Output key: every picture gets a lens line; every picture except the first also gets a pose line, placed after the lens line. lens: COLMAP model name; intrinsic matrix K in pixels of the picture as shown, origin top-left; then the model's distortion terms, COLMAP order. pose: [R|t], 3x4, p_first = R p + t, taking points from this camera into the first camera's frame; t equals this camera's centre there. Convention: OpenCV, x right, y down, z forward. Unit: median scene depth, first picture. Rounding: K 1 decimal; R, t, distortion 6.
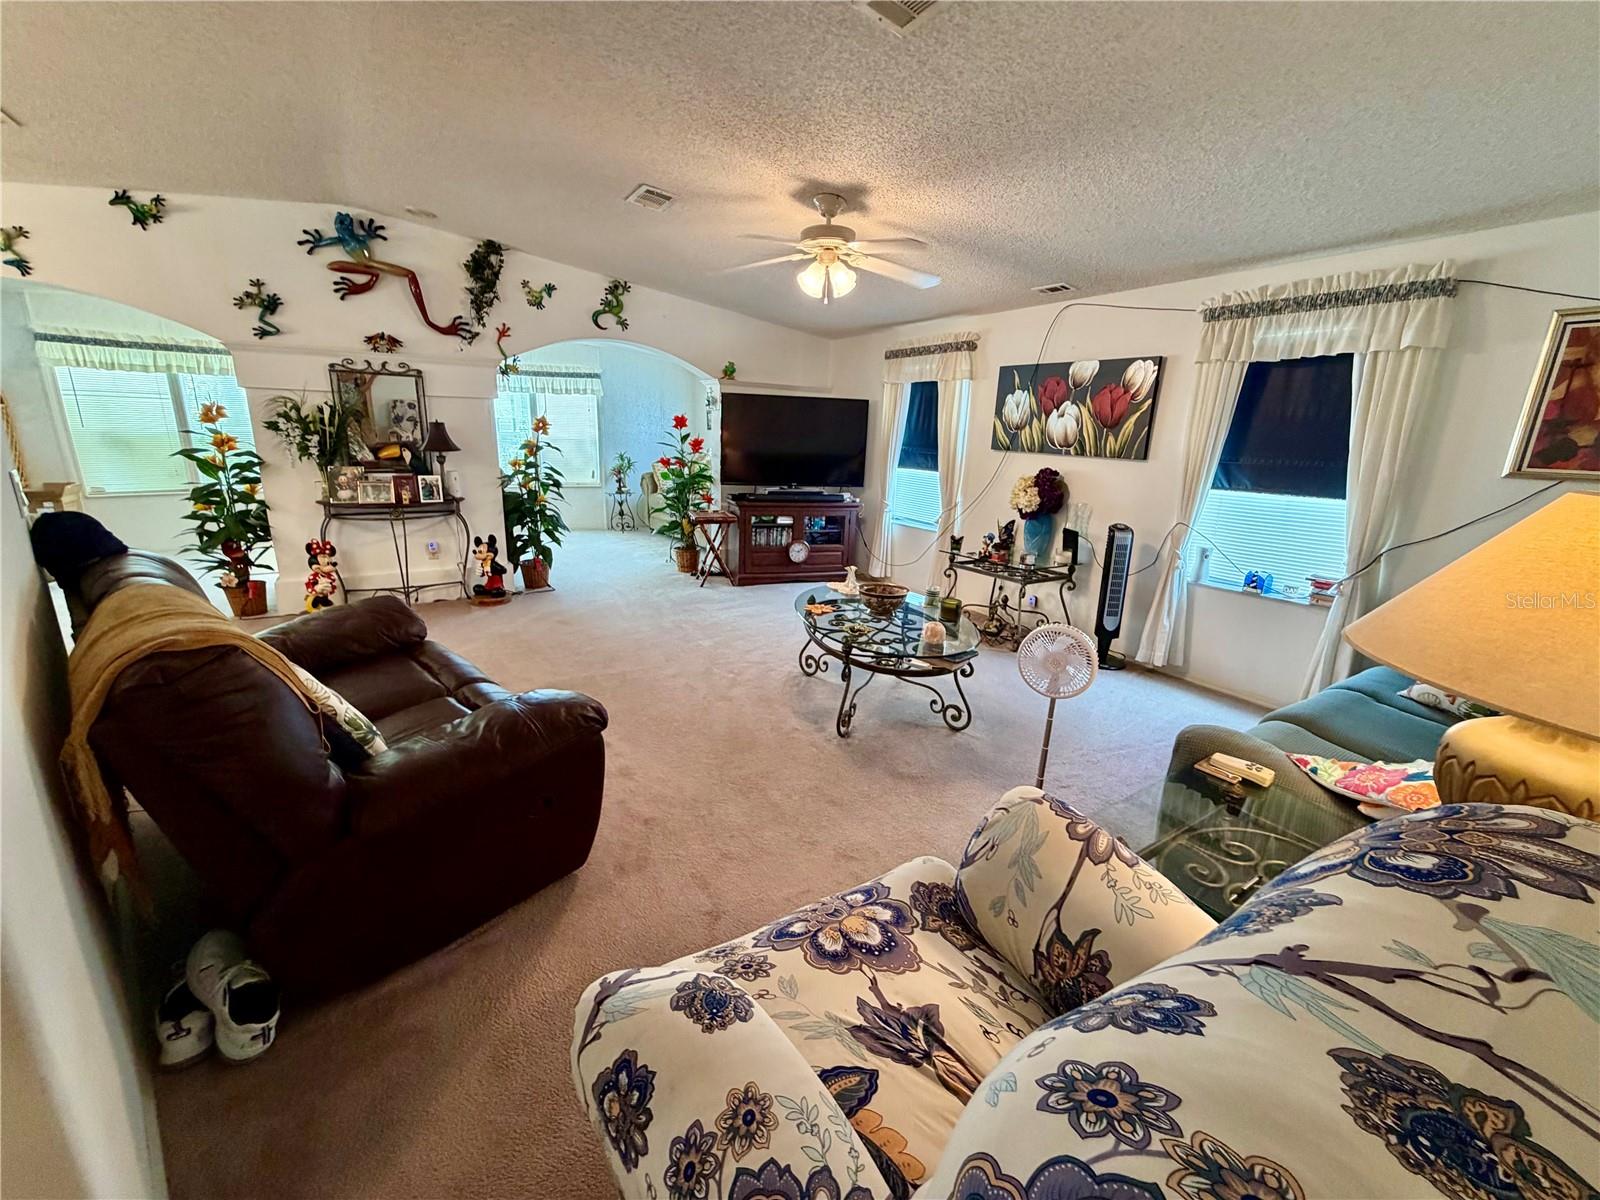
lens RADIAL K [[643.9, 0, 798.9], [0, 643.9, 602.3], [0, 0, 1]] dist [0.000599, -0.000318]
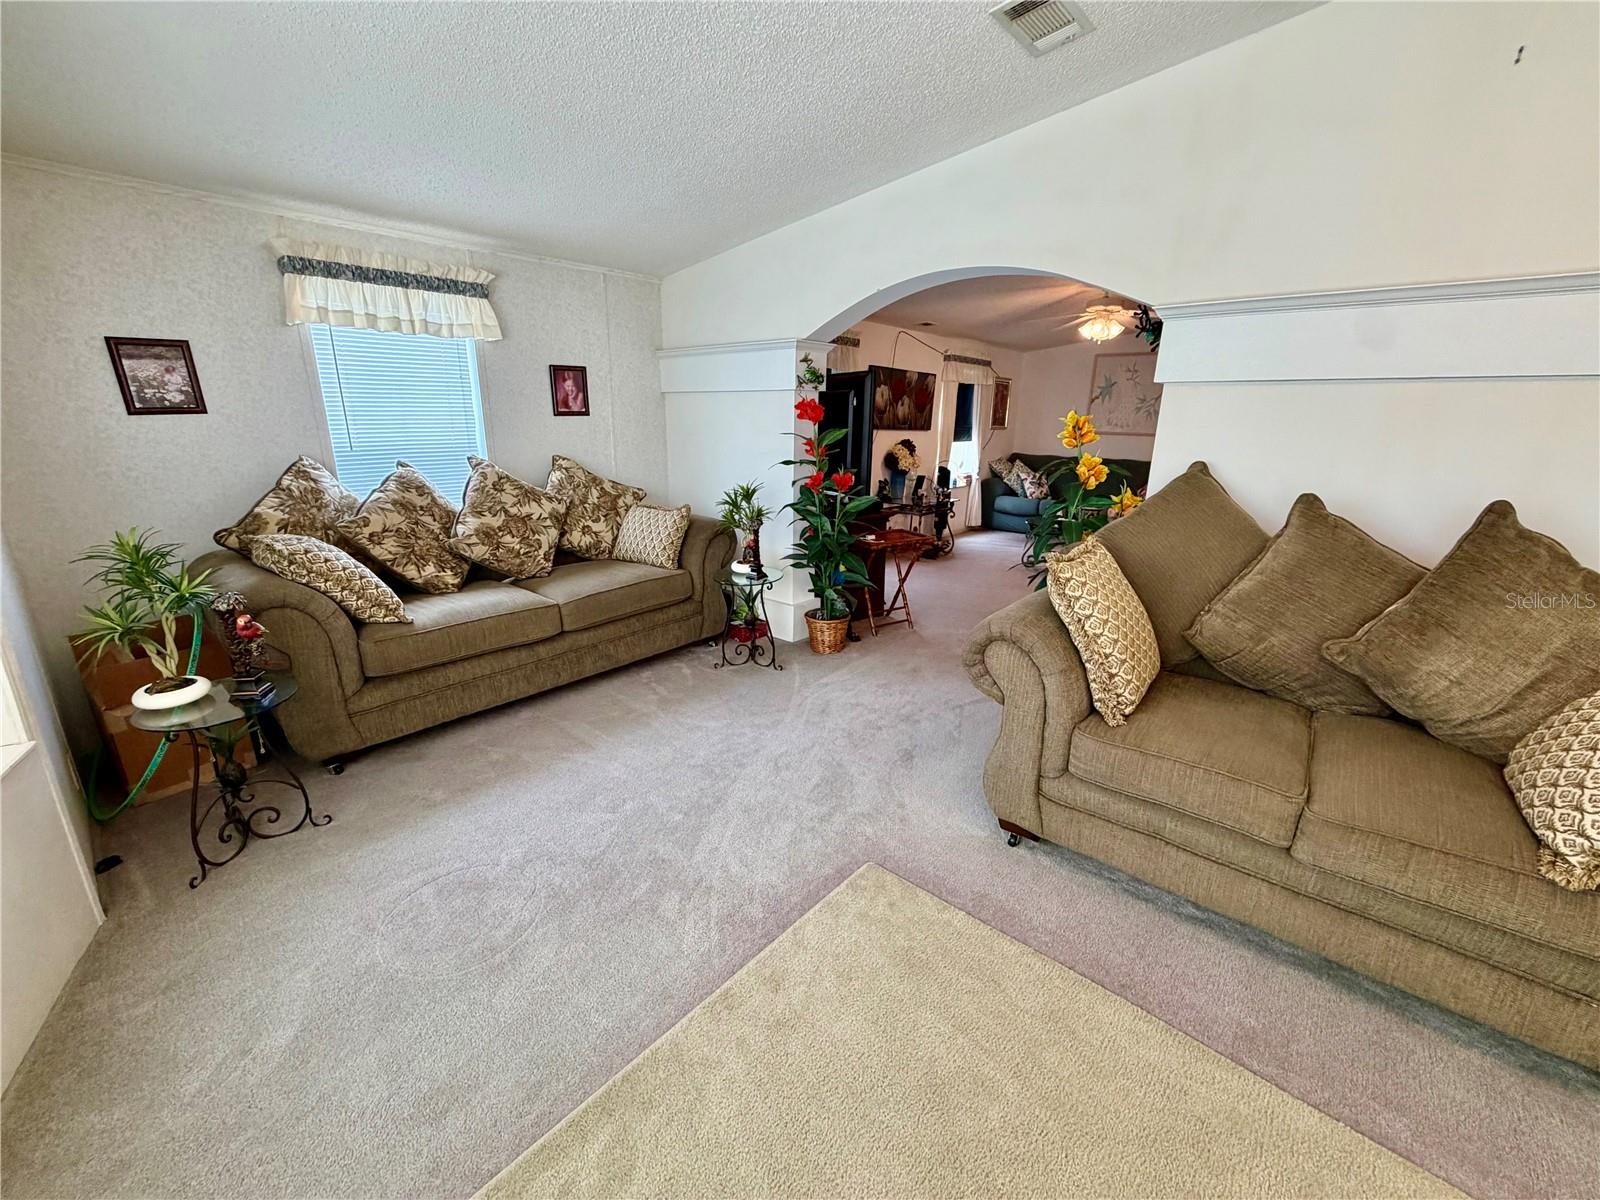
lens RADIAL K [[643.9, 0, 798.2], [0, 643.9, 598.4], [0, 0, 1]] dist [0.000599, -0.000318]
pose [[-0.272016, -0.297147, 0.915265, -1.052490], [0.220366, 0.906620, 0.359833, -0.473123], [-0.936721, 0.299574, -0.181134, 1.634657]]
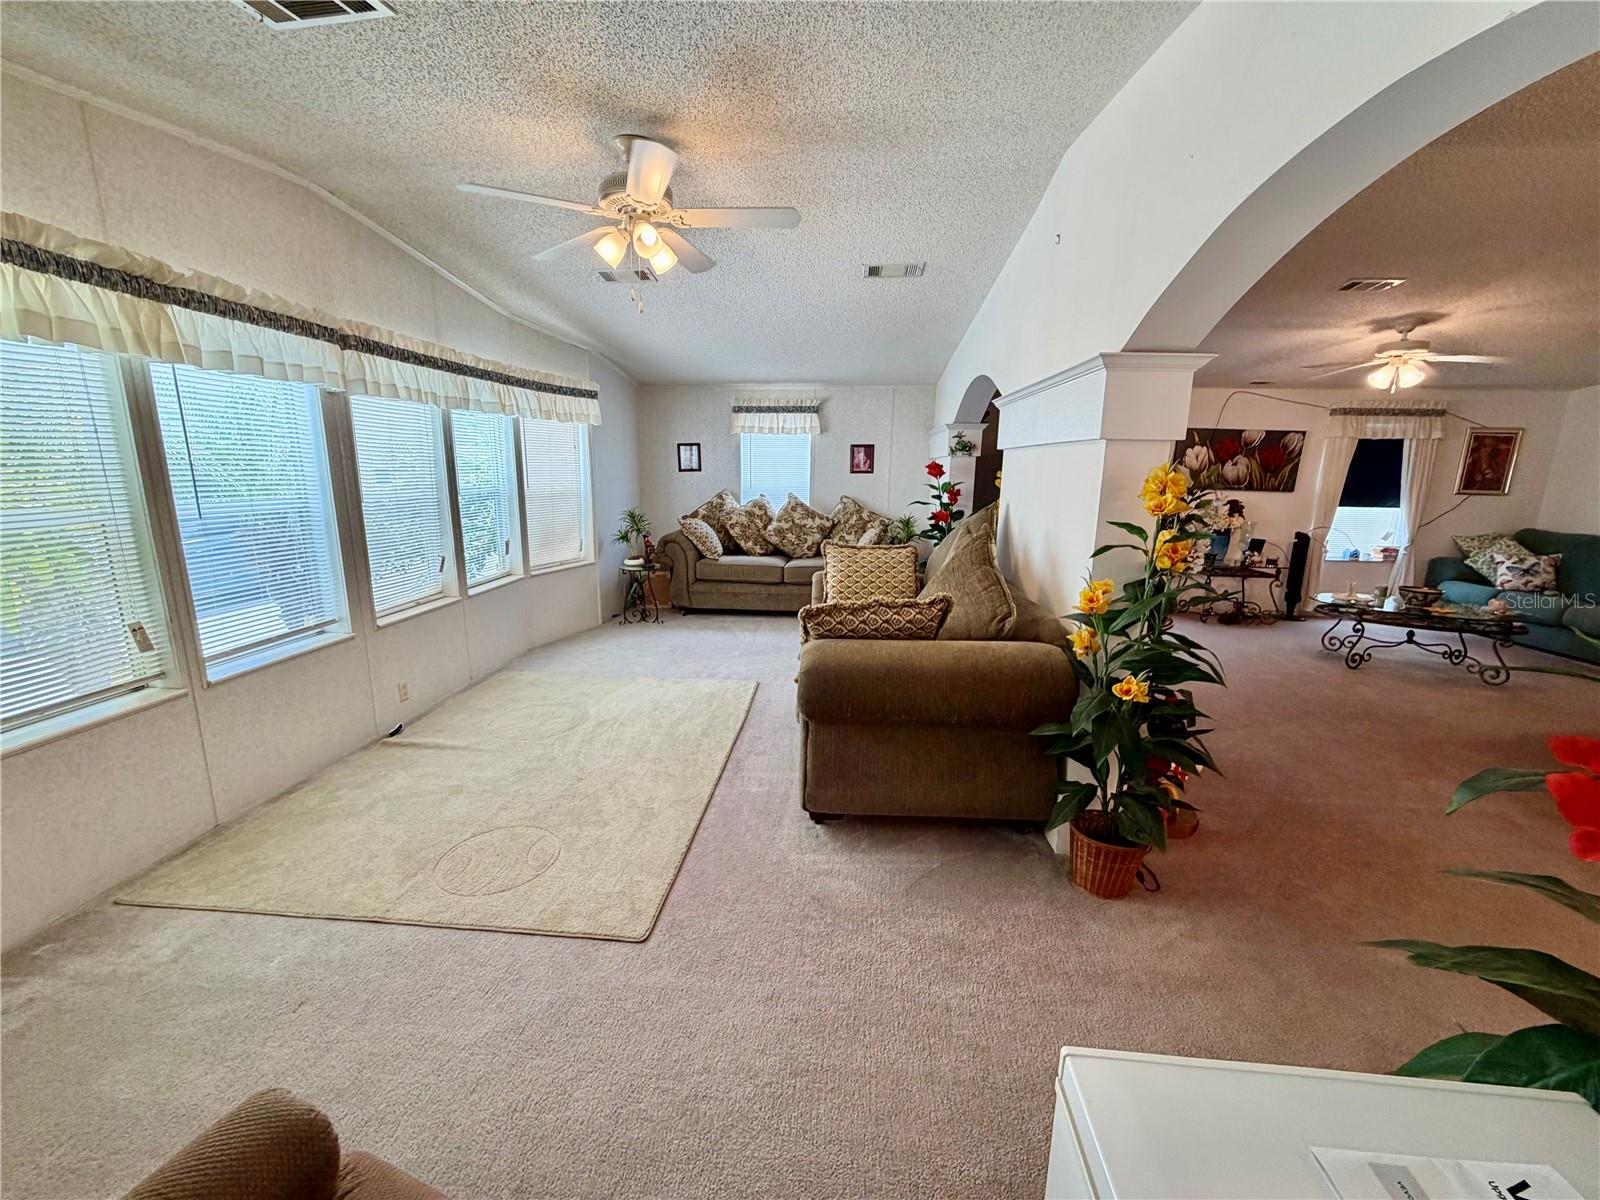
lens RADIAL K [[643.9, 0, 801.1], [0, 643.9, 599.9], [0, 0, 1]] dist [0.000599, -0.000318]
pose [[0.600438, -0.182543, 0.778558, -1.396210], [0.205142, 0.976178, 0.070669, -0.292249], [-0.772911, 0.117283, 0.623581, 0.876606]]
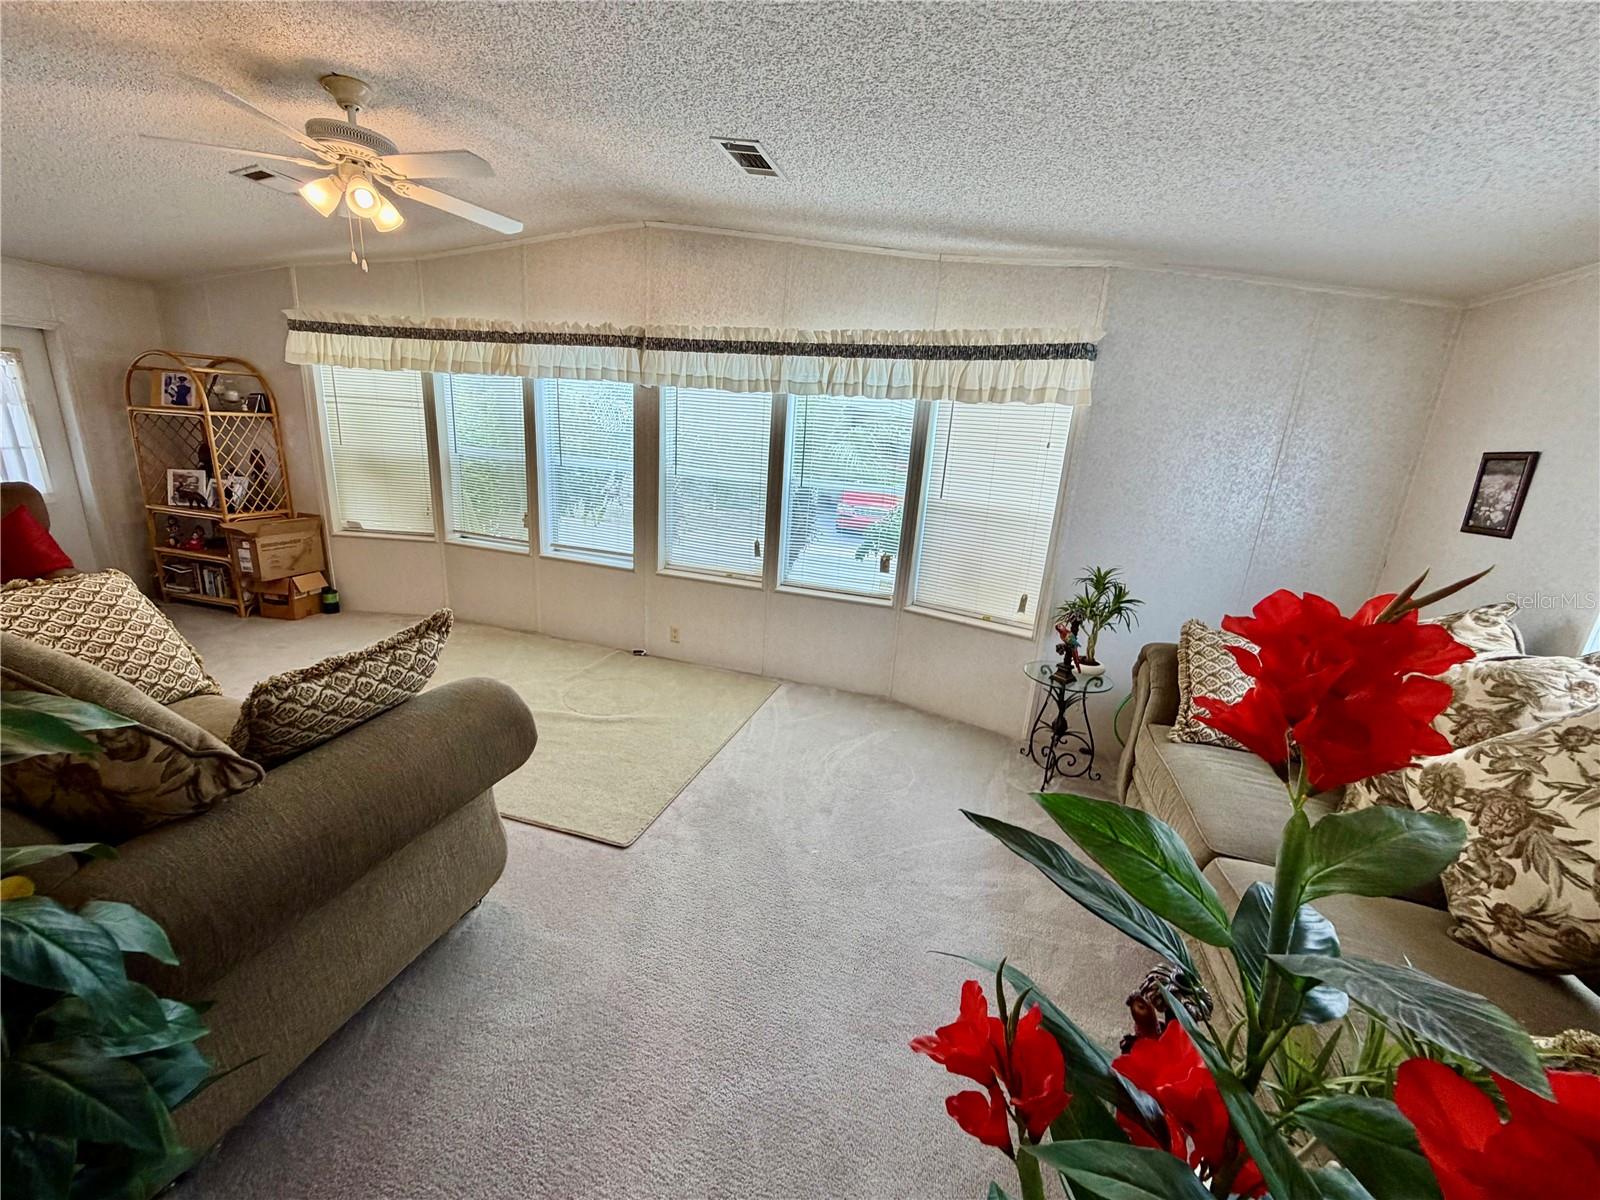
lens RADIAL K [[643.9, 0, 796.8], [0, 643.9, 597.8], [0, 0, 1]] dist [0.000599, -0.000318]
pose [[0.643507, 0.213002, -0.735207, -0.238372], [-0.241749, 0.967895, 0.068819, -0.392268], [0.726262, 0.133450, 0.674341, 1.265388]]
